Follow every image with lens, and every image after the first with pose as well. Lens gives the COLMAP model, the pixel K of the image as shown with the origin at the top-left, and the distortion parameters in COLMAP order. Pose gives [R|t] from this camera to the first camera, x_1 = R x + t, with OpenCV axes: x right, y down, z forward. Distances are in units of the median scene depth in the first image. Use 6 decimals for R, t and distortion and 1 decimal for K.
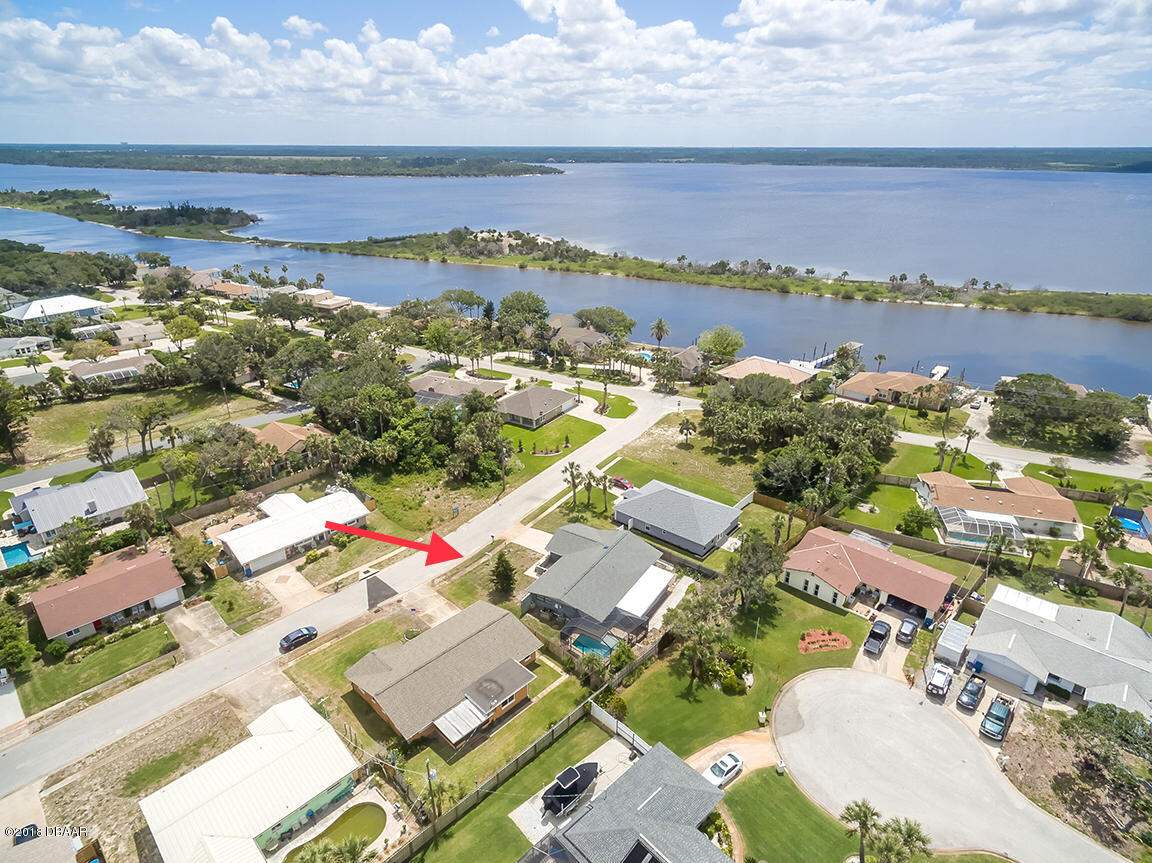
lens RADIAL K [[642.9, 0, 550.3], [0, 642.9, 430.2], [0, 0, 1]] dist [0.001974, 0.000916]
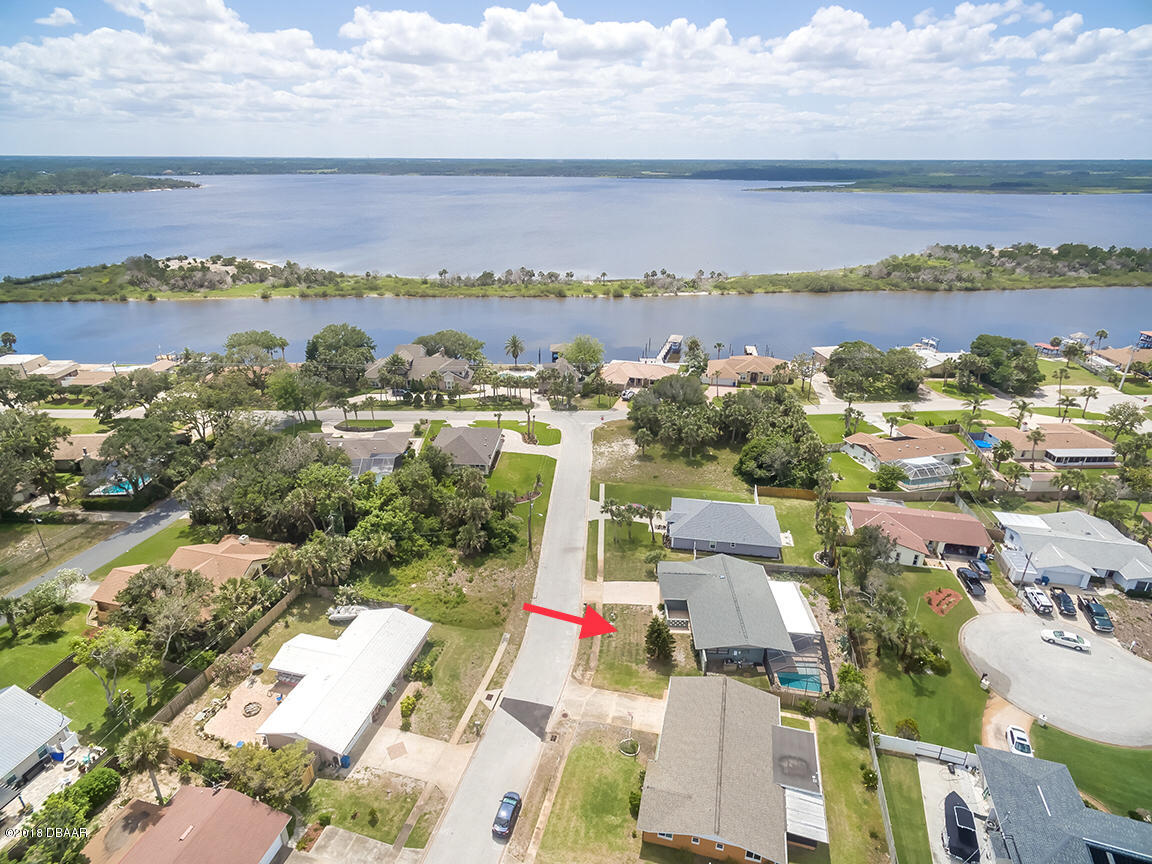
lens RADIAL K [[642.9, 0, 550.3], [0, 642.9, 430.7], [0, 0, 1]] dist [0.001974, 0.000916]
pose [[0.867502, -0.193060, 0.458441, -0.199234], [0.199071, 0.979334, 0.035721, -0.044164], [-0.455863, 0.060274, 0.888007, 0.091367]]
